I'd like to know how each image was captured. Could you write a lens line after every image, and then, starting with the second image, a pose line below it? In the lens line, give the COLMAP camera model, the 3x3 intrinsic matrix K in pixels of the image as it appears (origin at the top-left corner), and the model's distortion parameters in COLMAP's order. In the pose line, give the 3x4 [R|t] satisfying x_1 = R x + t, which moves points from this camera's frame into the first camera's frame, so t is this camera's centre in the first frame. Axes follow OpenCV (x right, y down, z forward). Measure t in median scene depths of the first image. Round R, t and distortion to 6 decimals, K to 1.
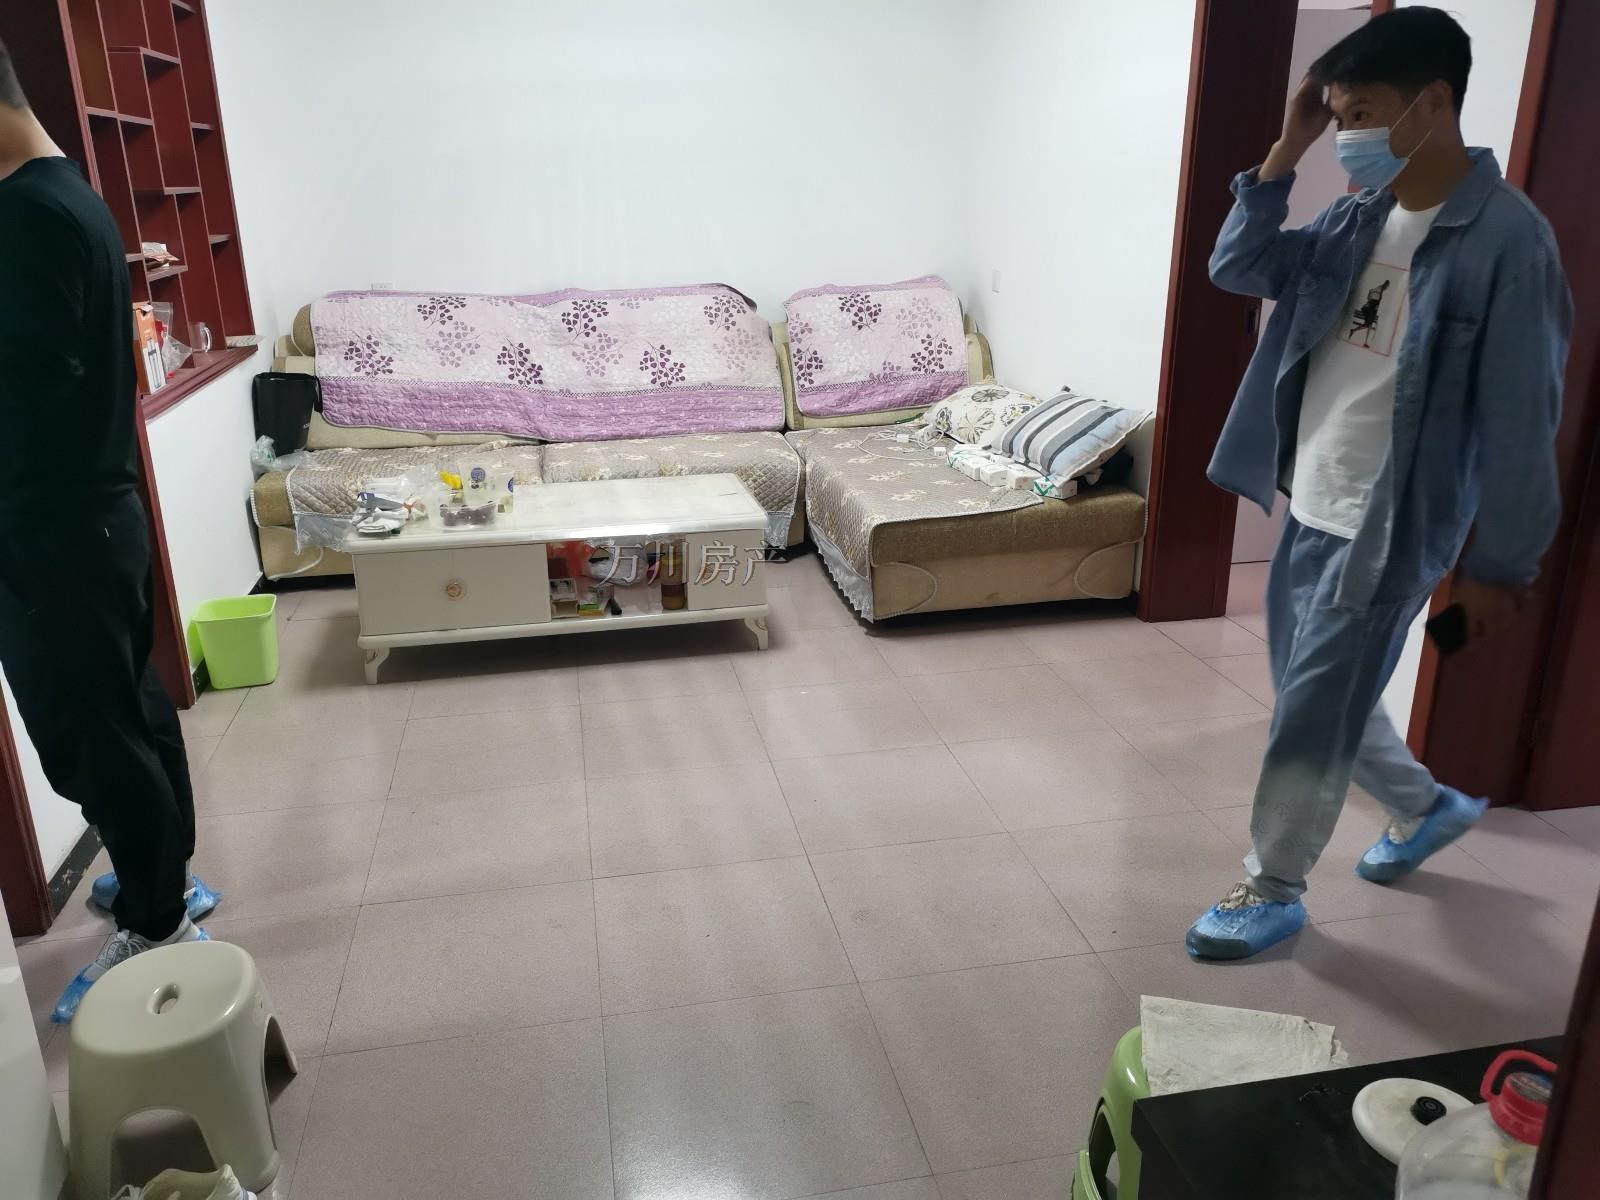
lens RADIAL K [[1227.0, 0, 800.0], [0, 1227.0, 600.0], [0, 0, 1]] dist [0.082132, -0.104935]
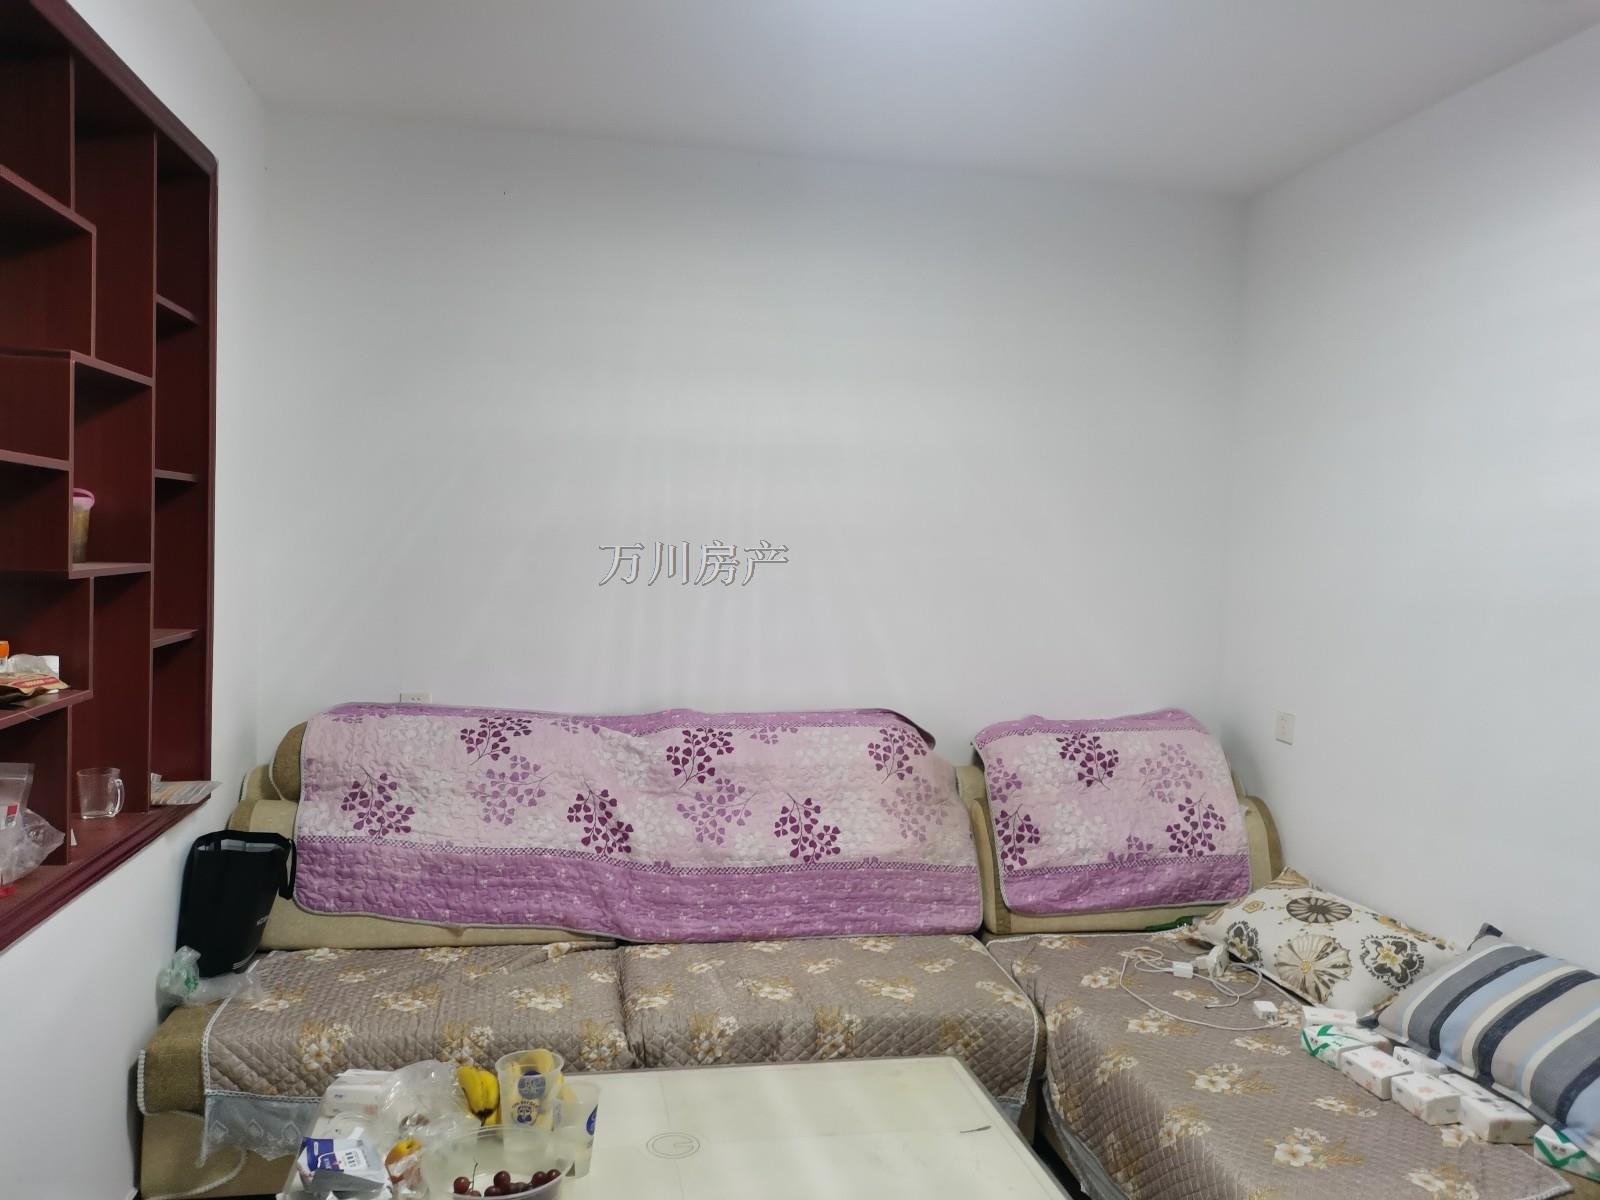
lens RADIAL K [[1227.0, 0, 800.0], [0, 1227.0, 600.0], [0, 0, 1]] dist [0.082132, -0.104935]
pose [[0.998700, 0.046572, -0.020700, -0.109237], [-0.050513, 0.958475, -0.280666, -0.123028], [0.006770, 0.281347, 0.959582, 0.320760]]
